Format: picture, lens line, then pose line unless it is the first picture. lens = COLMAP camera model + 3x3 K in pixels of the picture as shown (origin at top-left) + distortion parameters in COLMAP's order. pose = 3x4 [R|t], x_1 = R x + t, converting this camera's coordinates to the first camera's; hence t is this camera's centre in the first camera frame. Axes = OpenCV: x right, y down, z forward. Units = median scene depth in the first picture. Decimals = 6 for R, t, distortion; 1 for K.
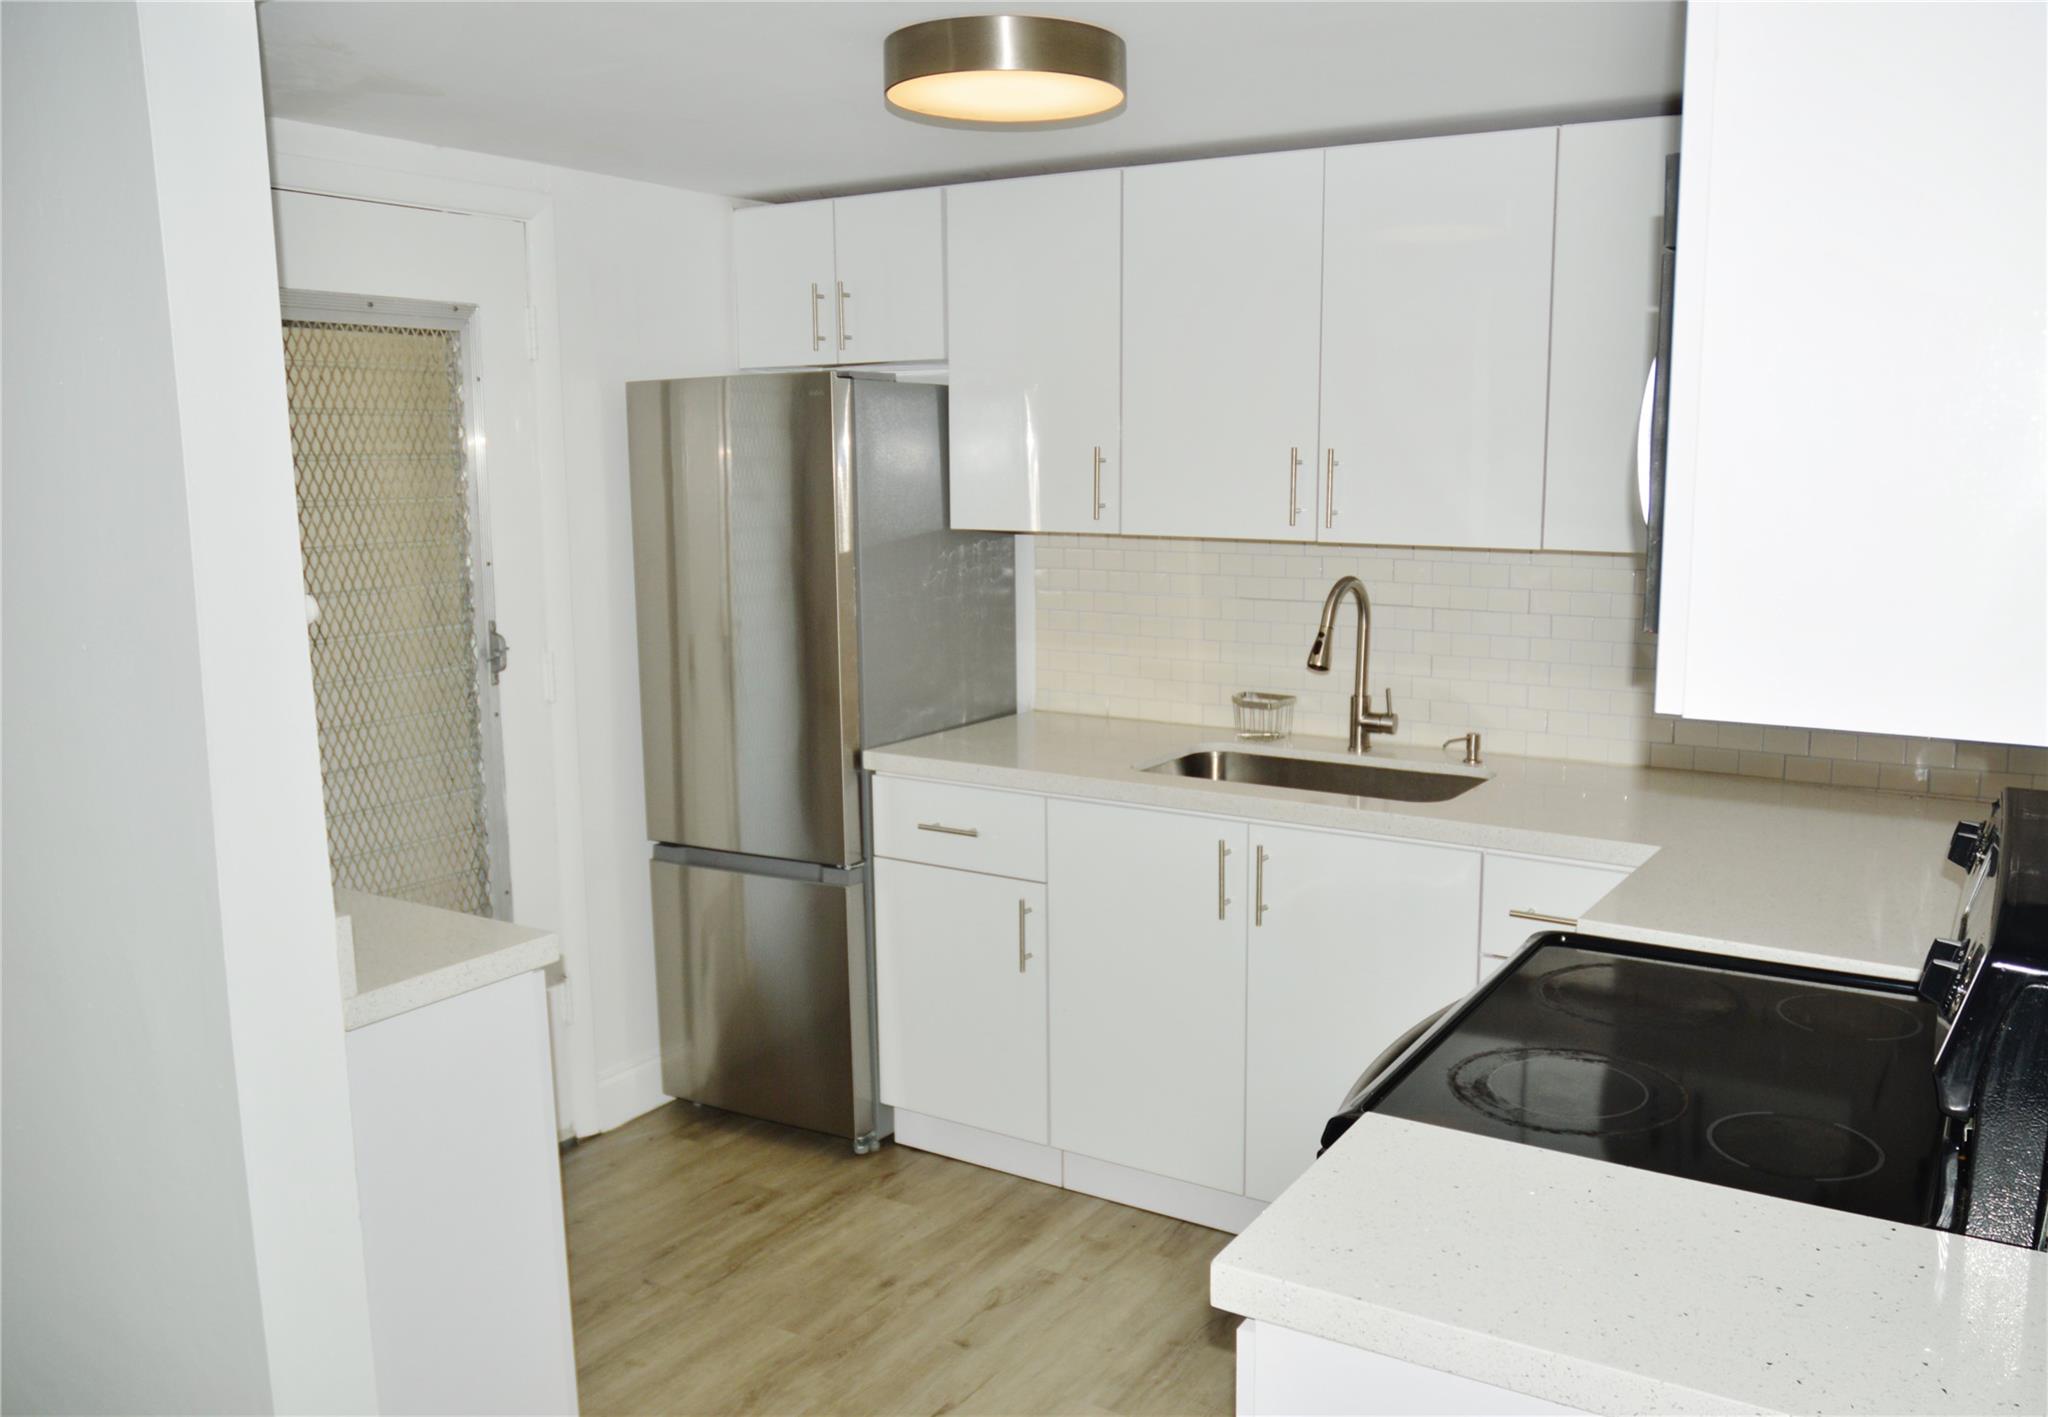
lens RADIAL K [[1618.8, 0, 1027.7], [0, 1618.8, 704.8], [0, 0, 1]] dist [-0.044605, 0.007579]
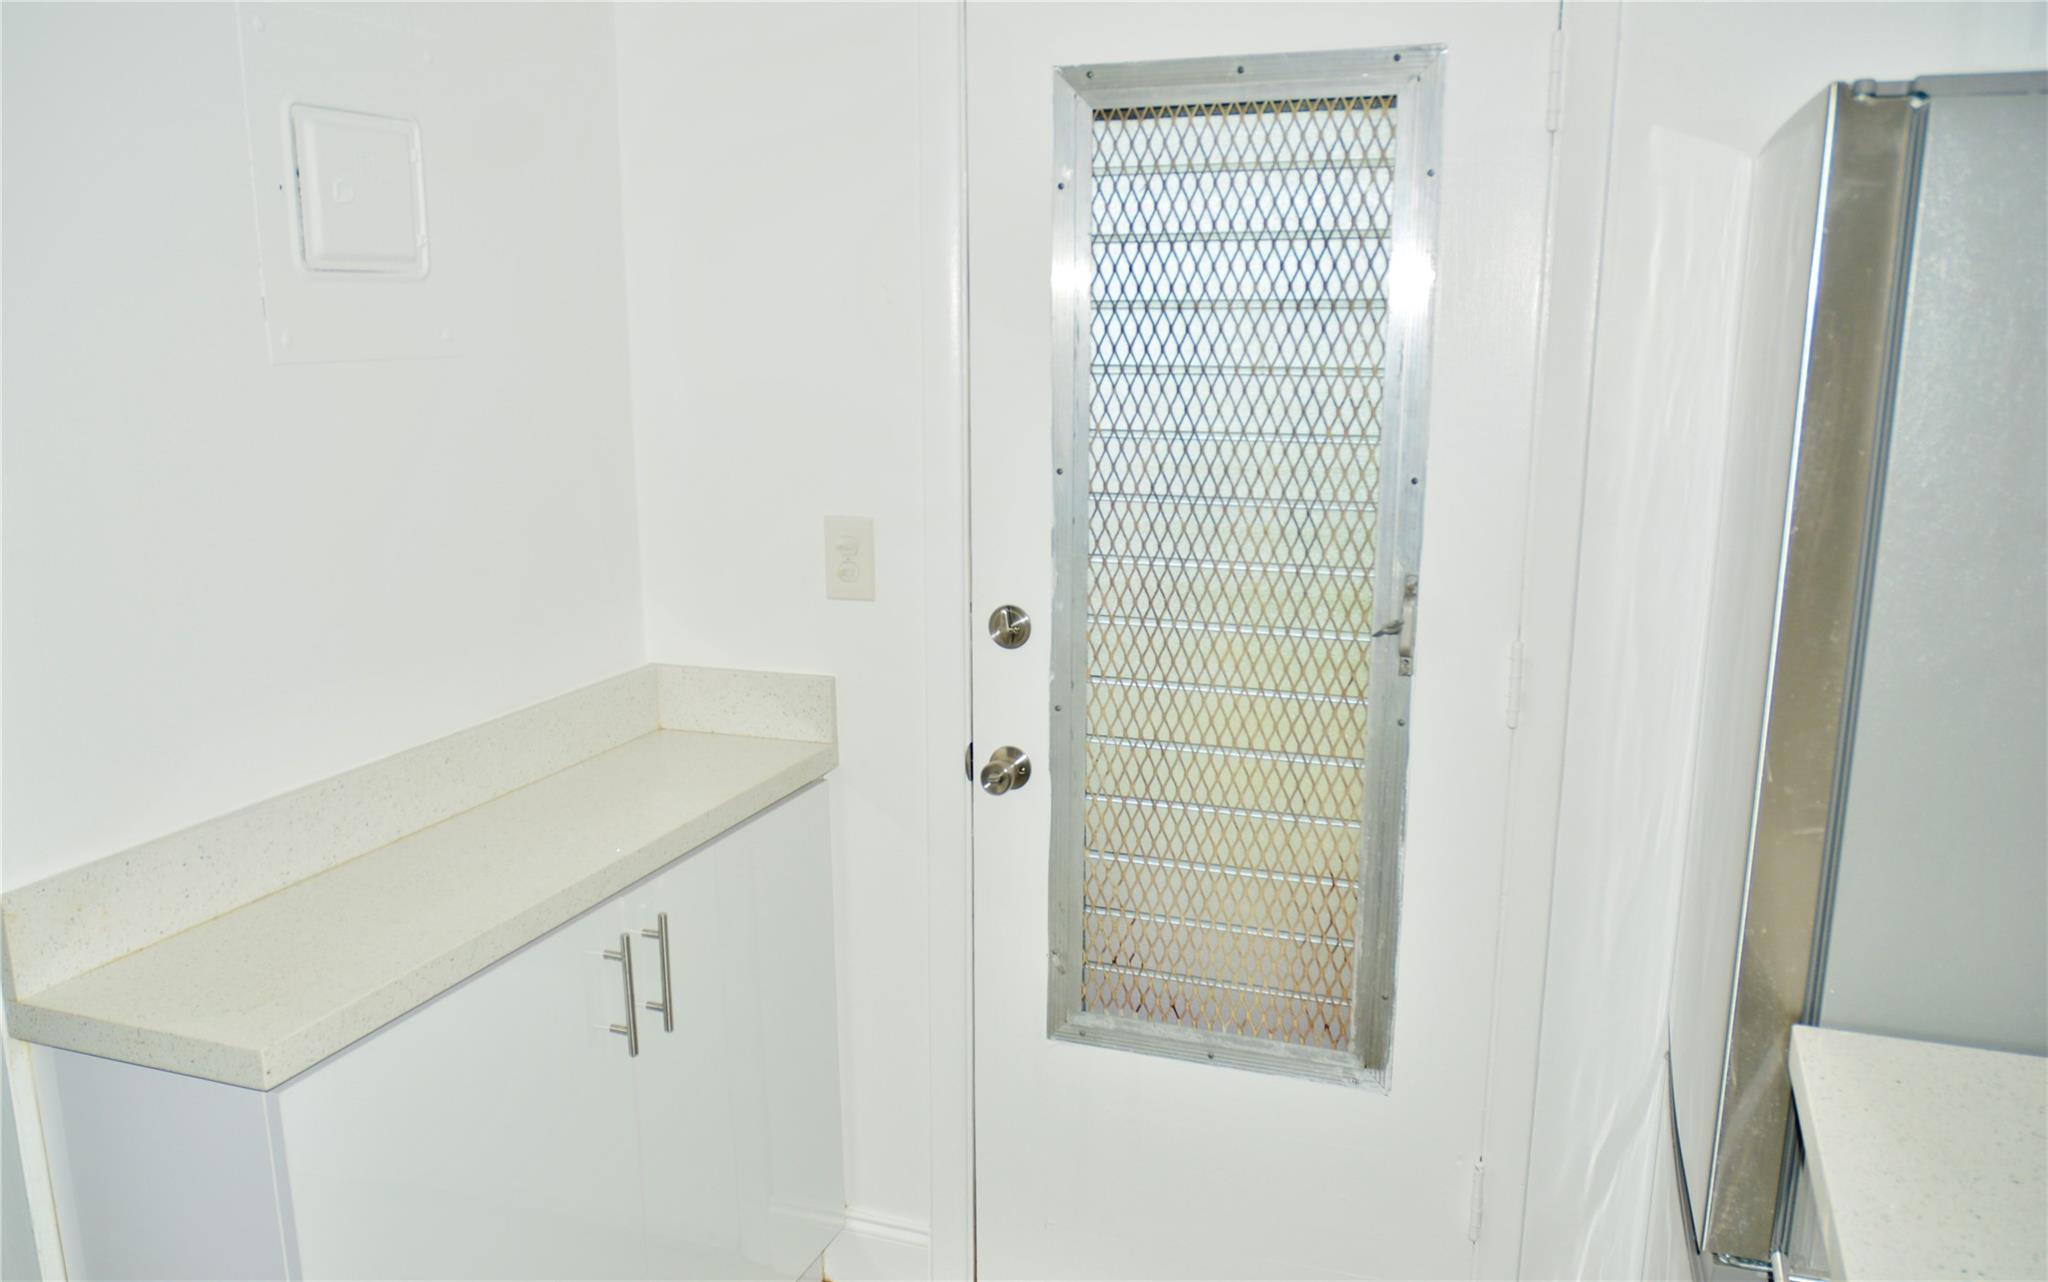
lens RADIAL K [[1555.6, 0, 1024.1], [0, 1555.6, 645.5], [0, 0, 1]] dist [-0.005909, -0.000815]
pose [[0.199208, 0.197705, -0.959807, 0.233909], [-0.150580, 0.973981, 0.169372, -0.113808], [0.968319, 0.110788, 0.223795, 0.797416]]
